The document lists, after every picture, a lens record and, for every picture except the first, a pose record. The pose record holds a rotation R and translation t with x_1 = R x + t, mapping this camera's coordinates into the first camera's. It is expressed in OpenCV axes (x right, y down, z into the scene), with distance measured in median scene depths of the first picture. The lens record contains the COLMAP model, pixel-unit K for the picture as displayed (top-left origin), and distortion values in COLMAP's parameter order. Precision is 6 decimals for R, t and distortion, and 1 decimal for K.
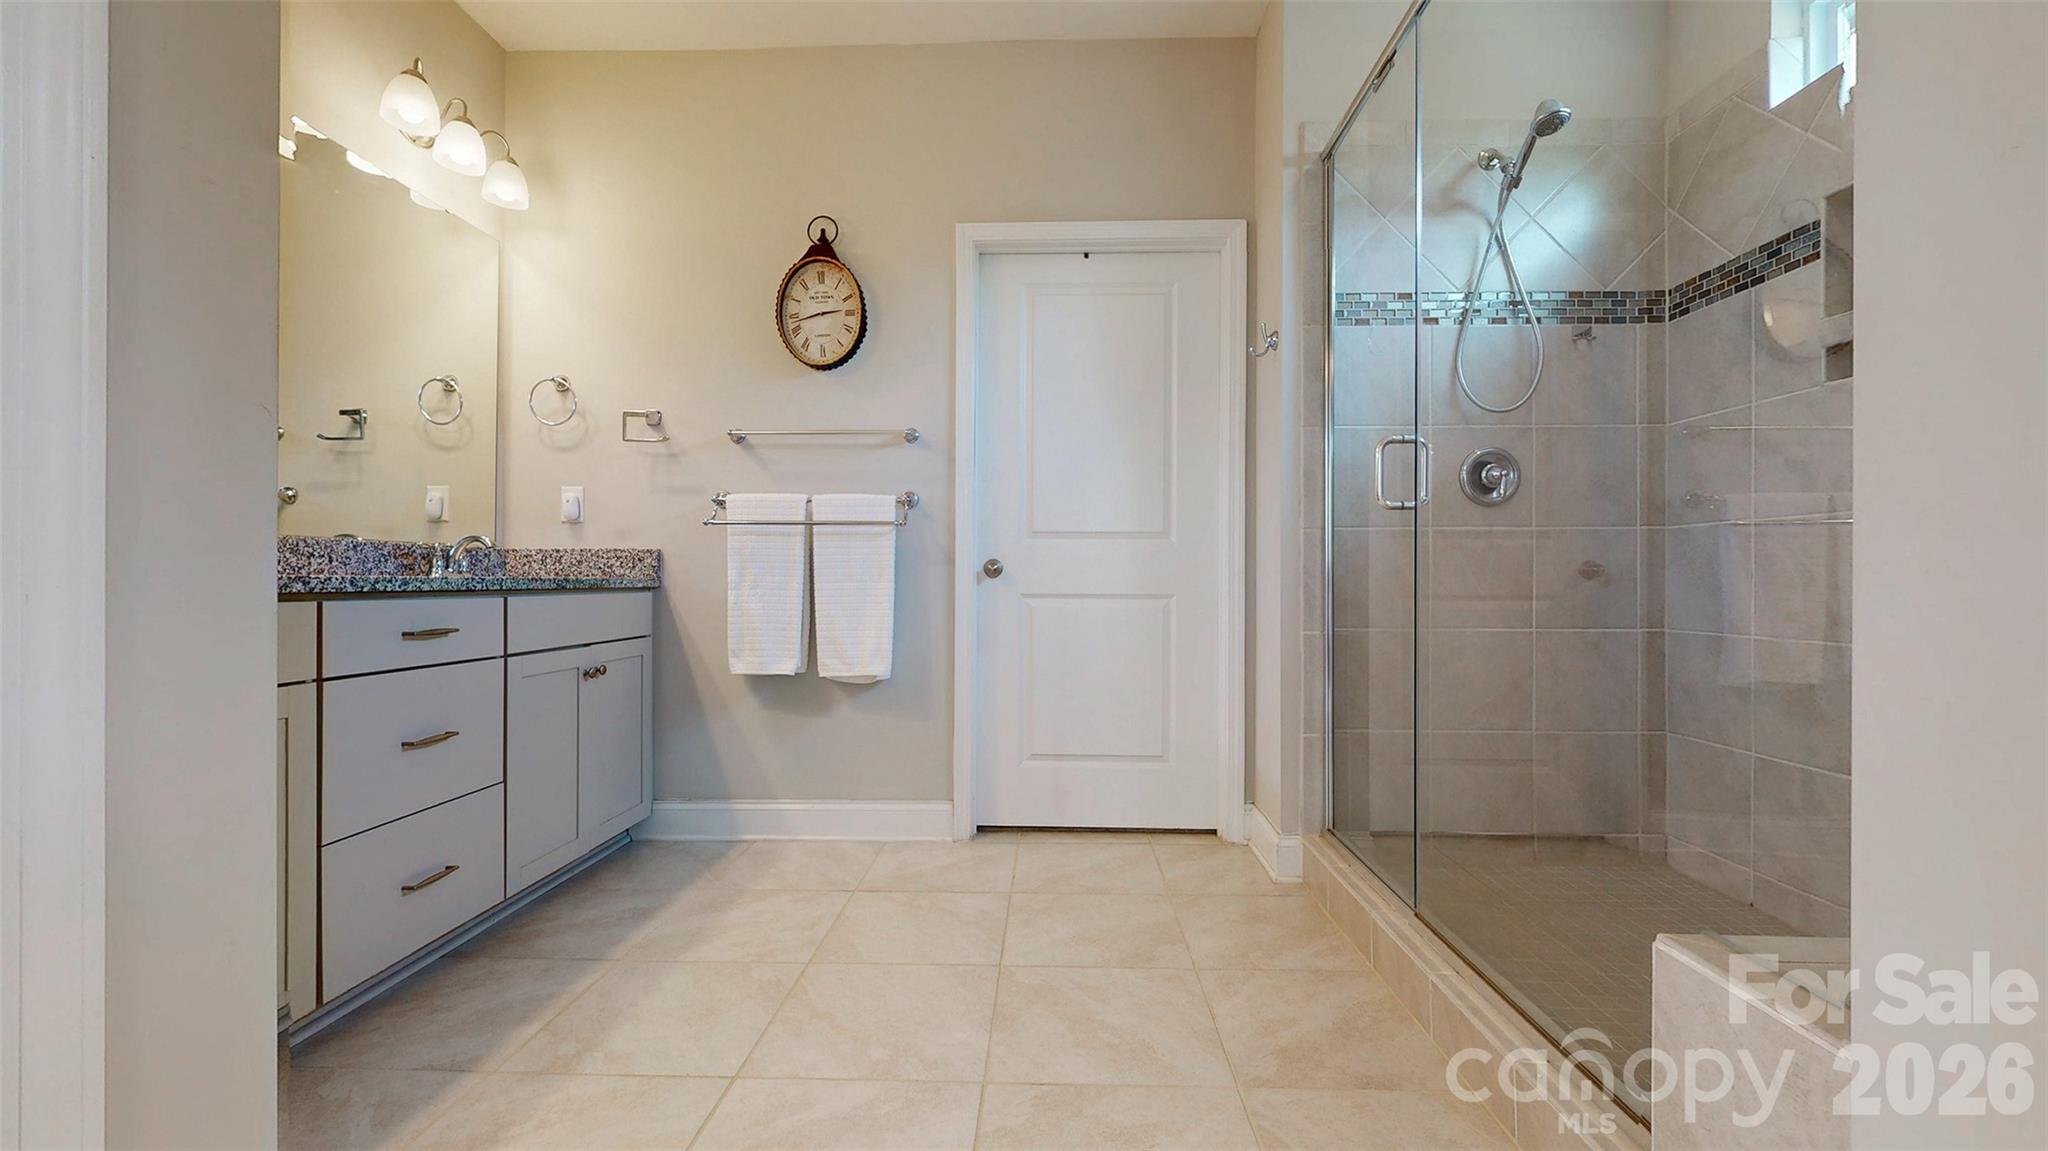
lens RADIAL K [[755.8, 0, 1025.3], [0, 755.8, 579.0], [0, 0, 1]] dist [0.005771, -0.001305]
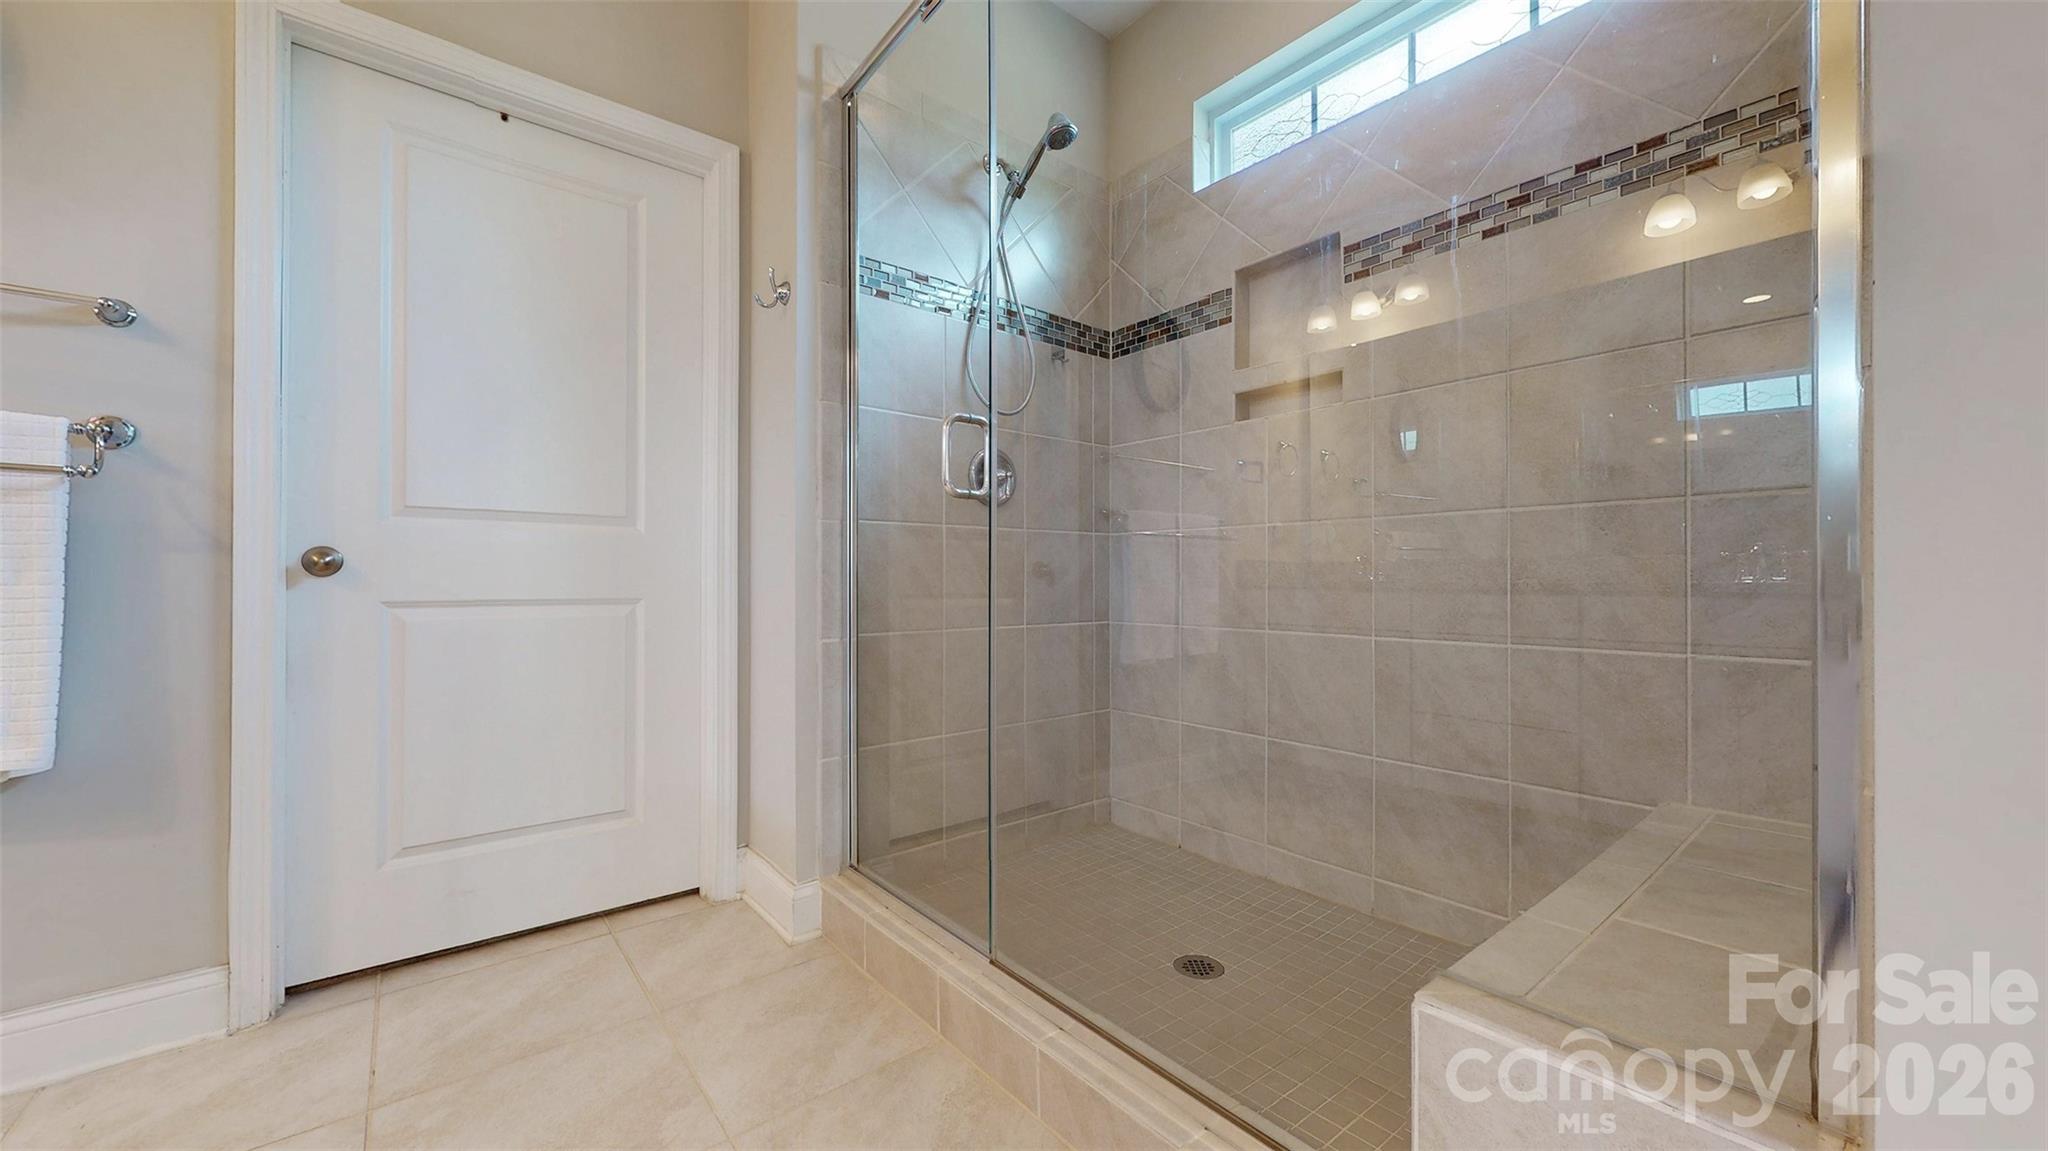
lens RADIAL K [[755.8, 0, 1024.5], [0, 755.8, 578.7], [0, 0, 1]] dist [0.005771, -0.001305]
pose [[0.758143, -0.000232, 0.652089, -0.015890], [0.001254, 0.999999, -0.001103, 0.001726], [-0.652088, 0.001654, 0.758142, 0.202204]]
